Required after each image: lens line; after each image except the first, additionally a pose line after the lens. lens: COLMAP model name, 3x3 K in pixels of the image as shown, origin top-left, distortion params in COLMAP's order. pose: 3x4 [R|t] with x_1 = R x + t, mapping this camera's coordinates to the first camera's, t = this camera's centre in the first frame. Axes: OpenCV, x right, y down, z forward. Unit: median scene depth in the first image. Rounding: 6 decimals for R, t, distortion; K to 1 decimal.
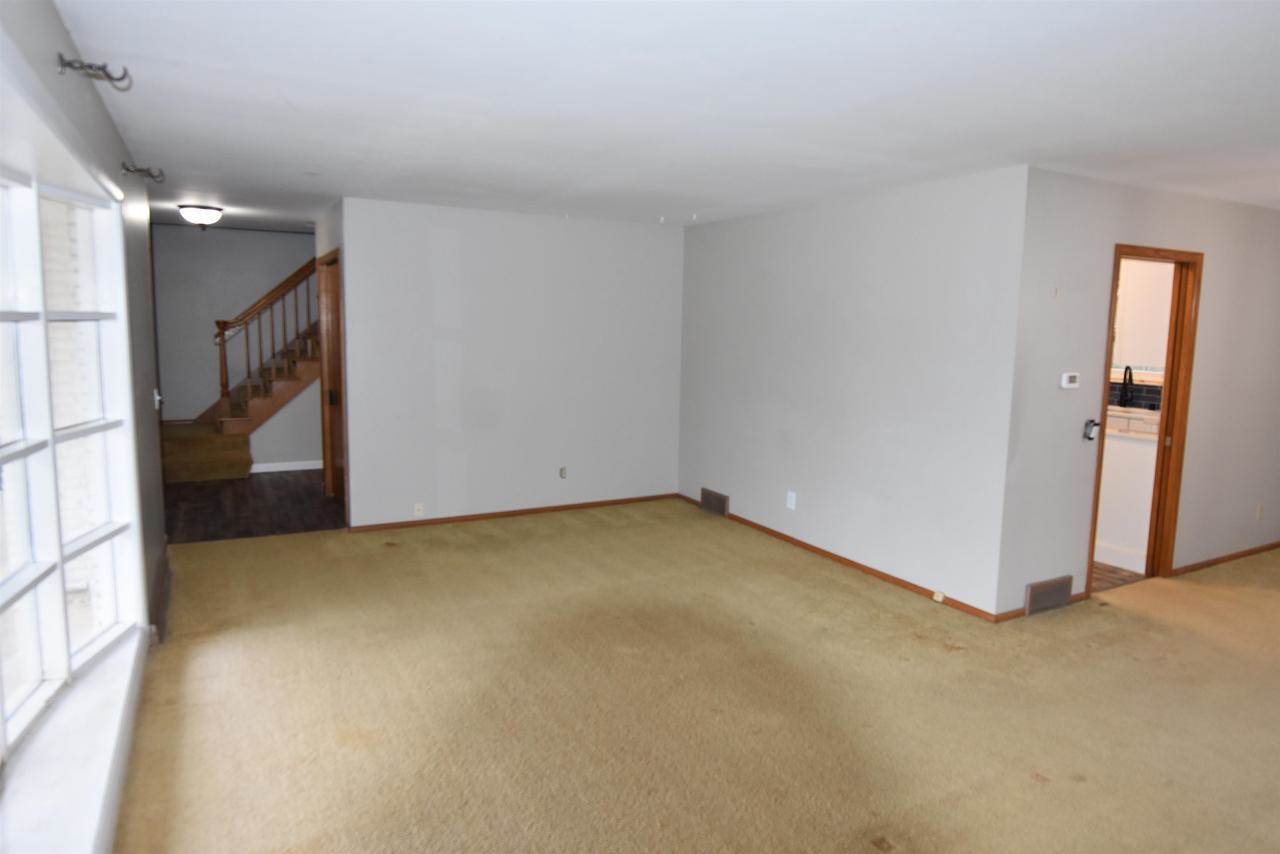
lens RADIAL K [[789.6, 0, 644.3], [0, 789.6, 416.7], [0, 0, 1]] dist [-0.010174, -0.004716]
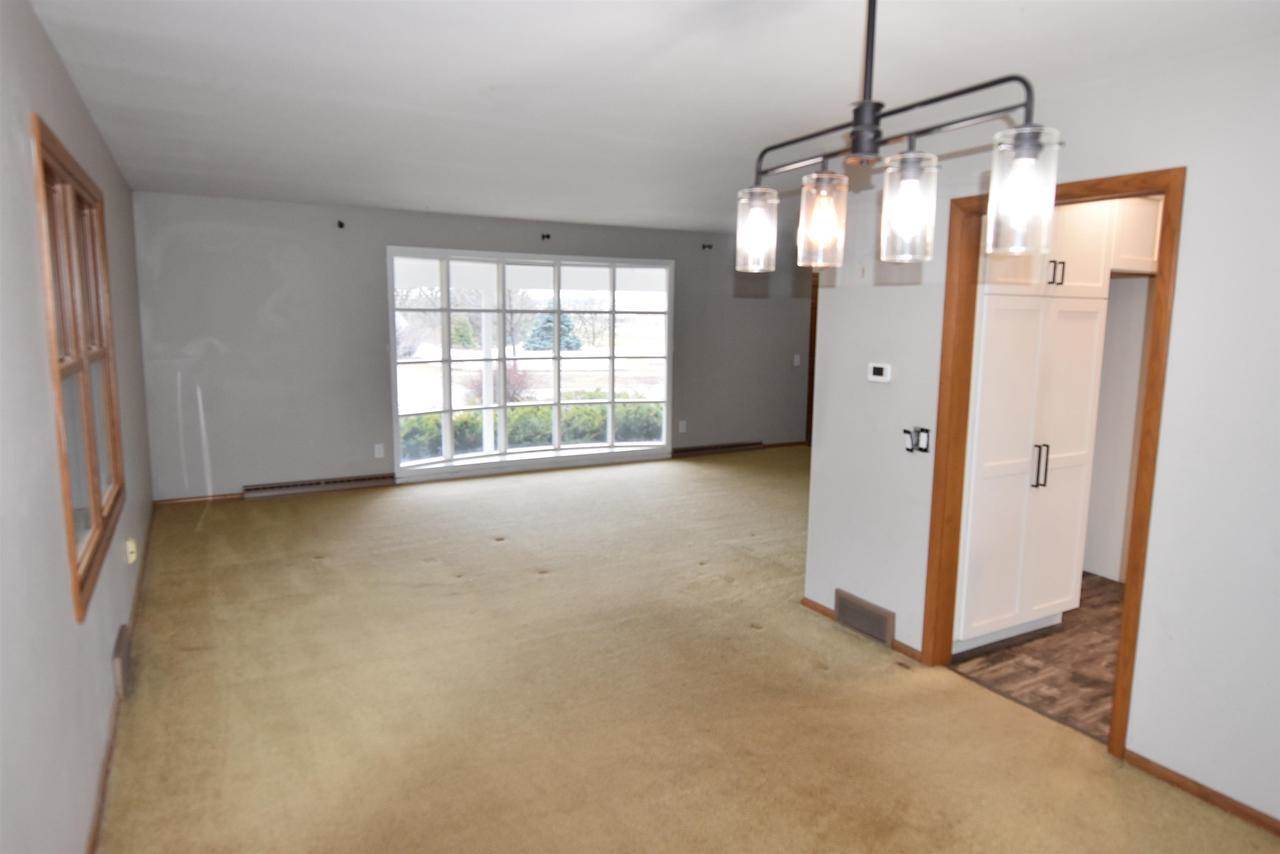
lens RADIAL K [[789.6, 0, 644.3], [0, 789.6, 416.7], [0, 0, 1]] dist [-0.010174, -0.004716]
pose [[0.014322, 0.116942, -0.993035, 1.400799], [-0.128929, 0.985063, 0.114144, -0.063990], [0.991550, 0.126396, 0.029185, 0.727296]]
